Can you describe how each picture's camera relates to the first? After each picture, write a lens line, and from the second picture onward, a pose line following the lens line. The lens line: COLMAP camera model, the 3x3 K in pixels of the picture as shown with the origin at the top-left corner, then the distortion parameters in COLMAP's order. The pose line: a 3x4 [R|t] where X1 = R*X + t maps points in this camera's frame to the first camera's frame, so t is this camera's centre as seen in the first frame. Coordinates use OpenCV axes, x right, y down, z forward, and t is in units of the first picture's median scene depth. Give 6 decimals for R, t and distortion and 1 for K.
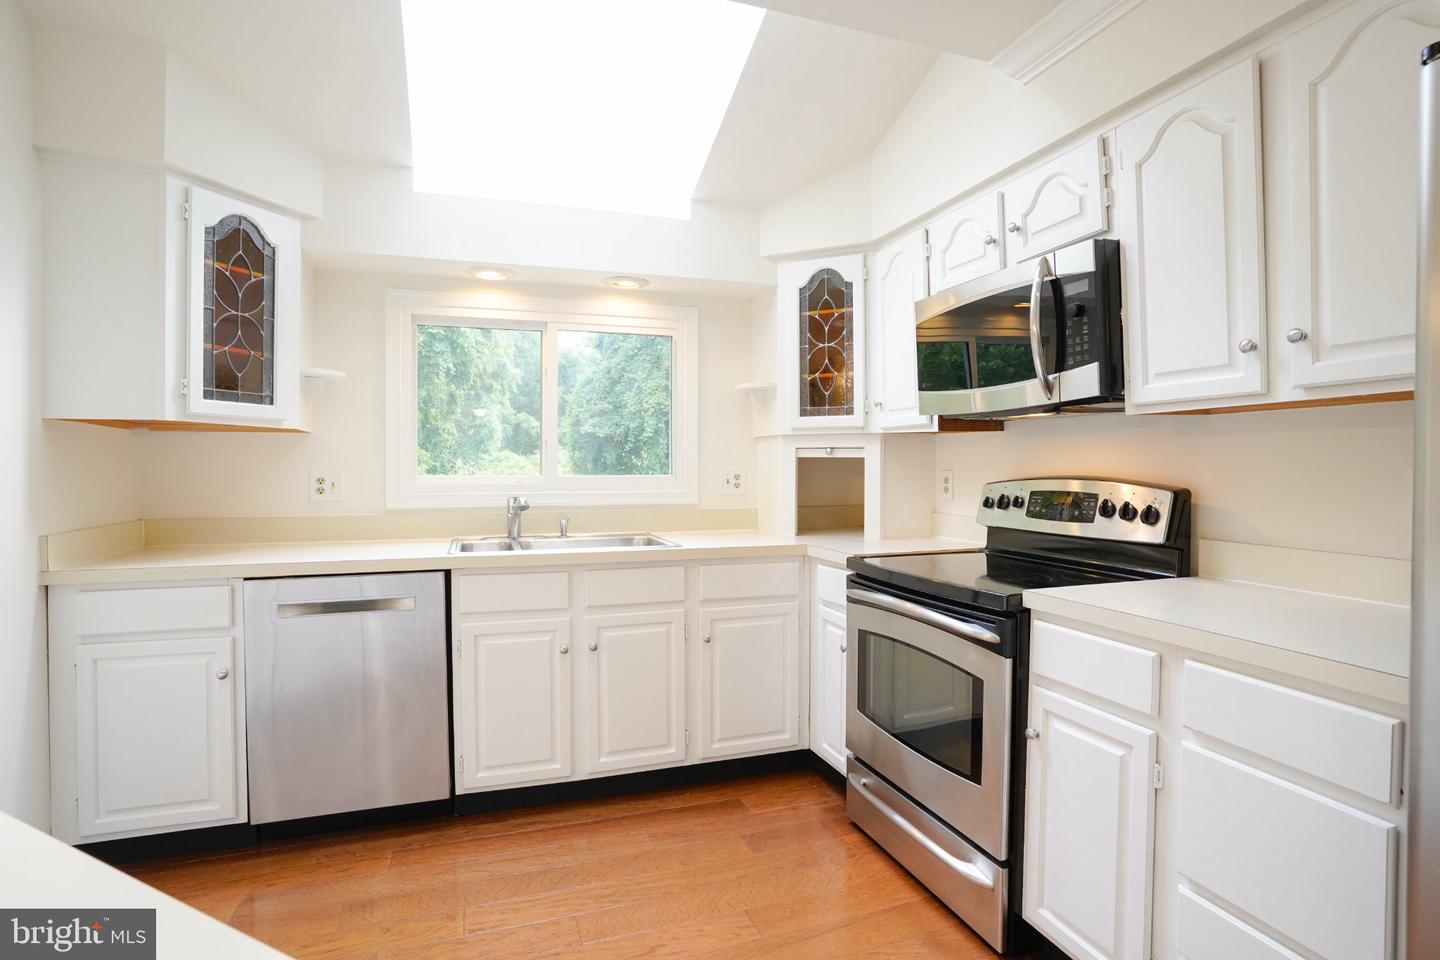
lens RADIAL K [[704.6, 0, 715.9], [0, 704.6, 474.6], [0, 0, 1]] dist [-0.086423, 0.040424]
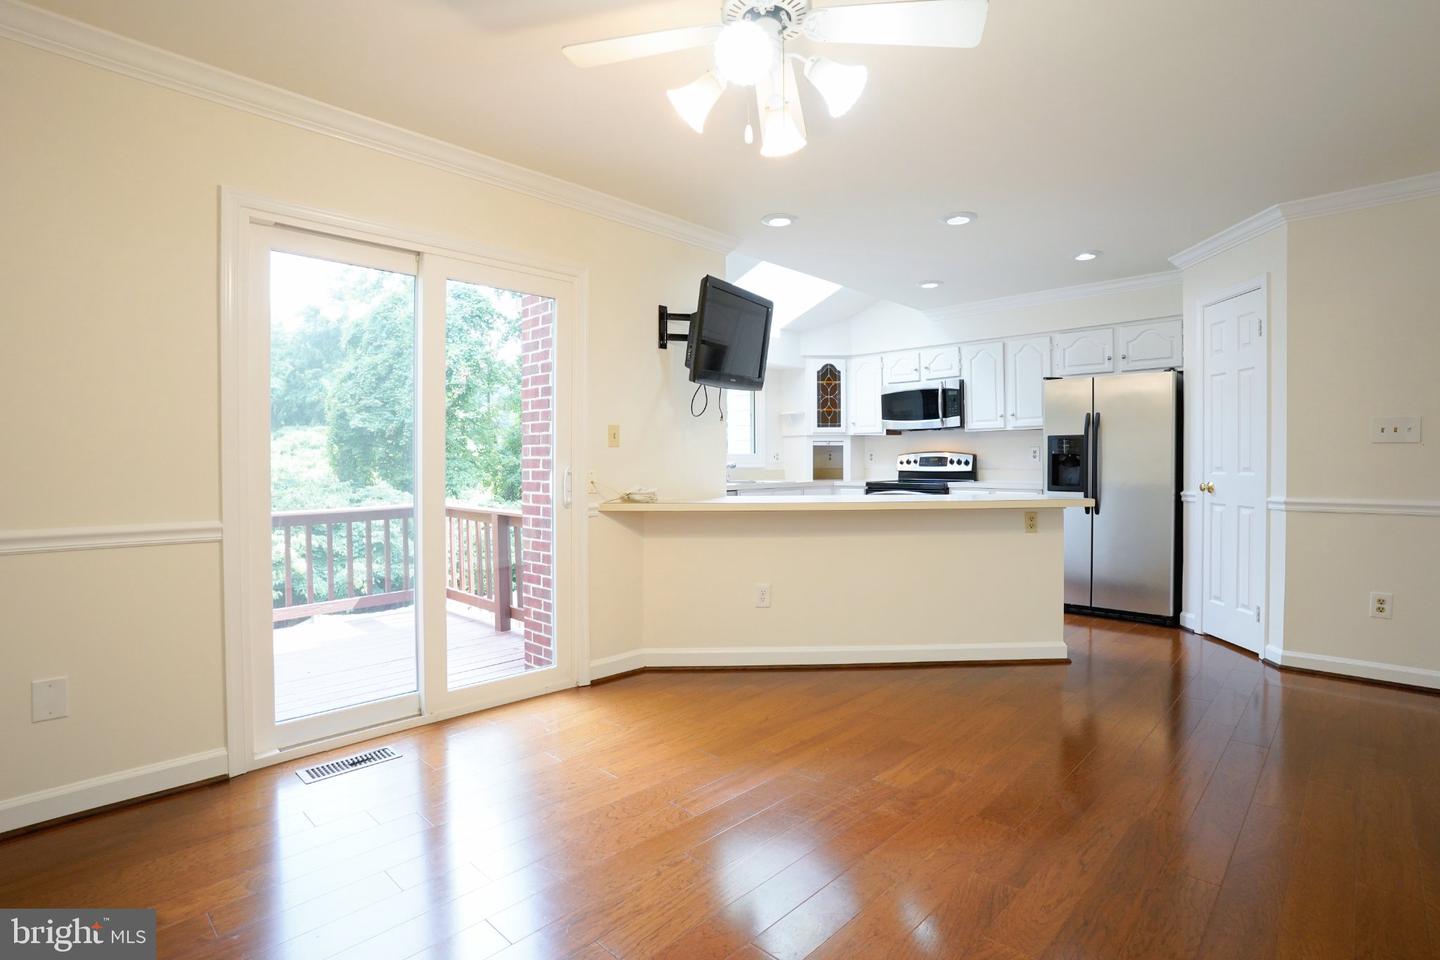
lens RADIAL K [[704.6, 0, 715.9], [0, 704.6, 474.6], [0, 0, 1]] dist [-0.086423, 0.040424]
pose [[0.888992, -0.012269, 0.457759, -1.456881], [0.010254, 0.999924, 0.006886, 0.061545], [-0.457809, -0.001428, 0.889050, -1.048470]]
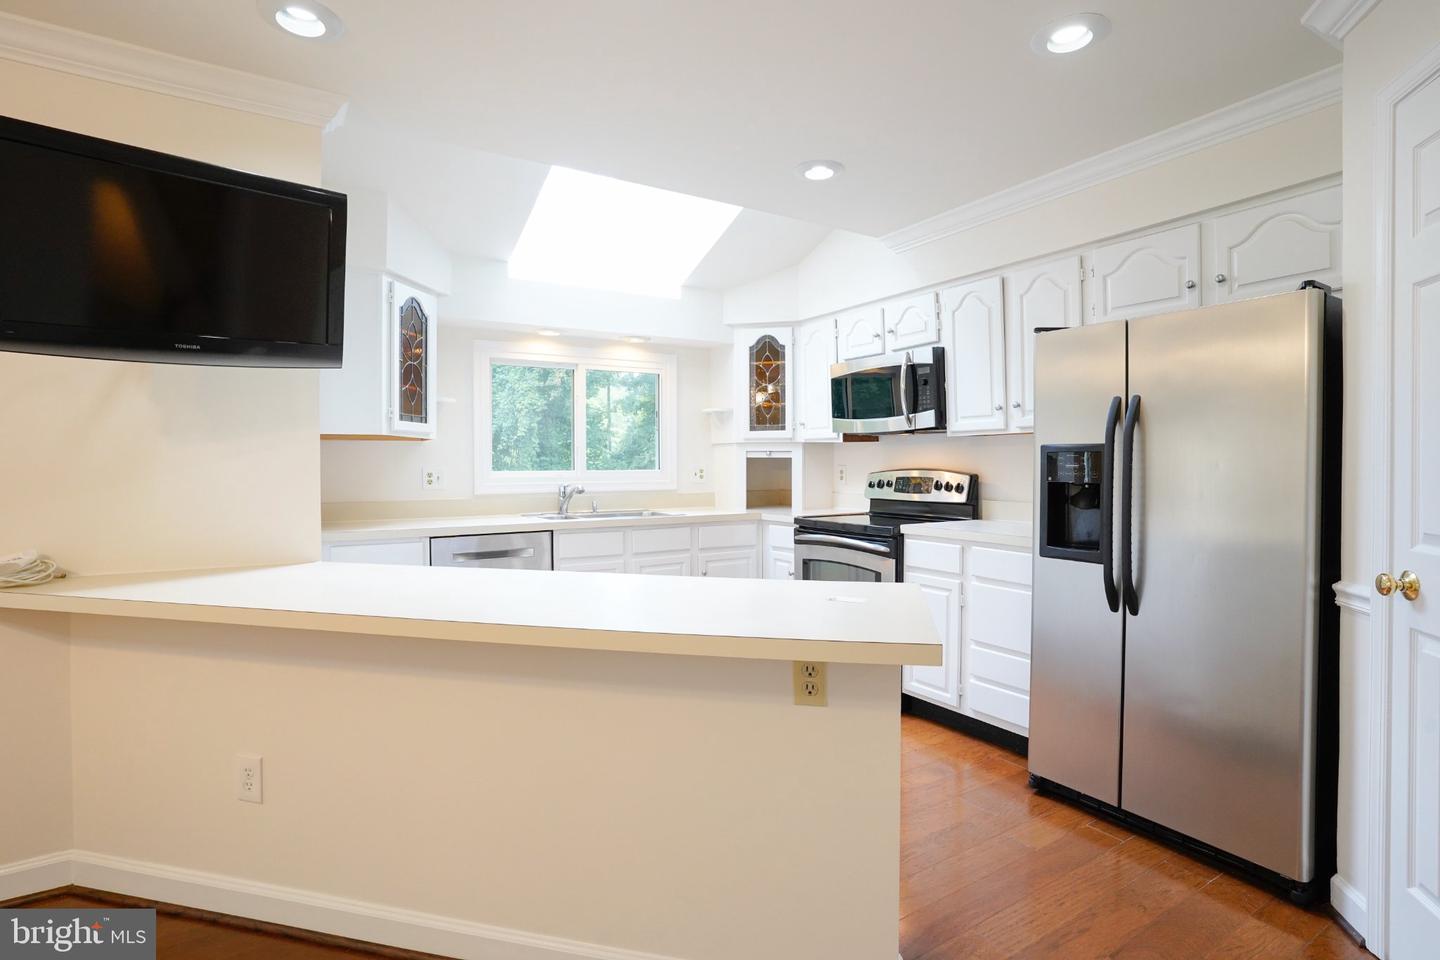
lens RADIAL K [[704.6, 0, 715.9], [0, 704.6, 474.6], [0, 0, 1]] dist [-0.086423, 0.040424]
pose [[0.975953, -0.007159, 0.217864, -0.343016], [0.006433, 0.999971, 0.004042, 0.006937], [-0.217887, -0.002543, 0.975971, -0.570675]]
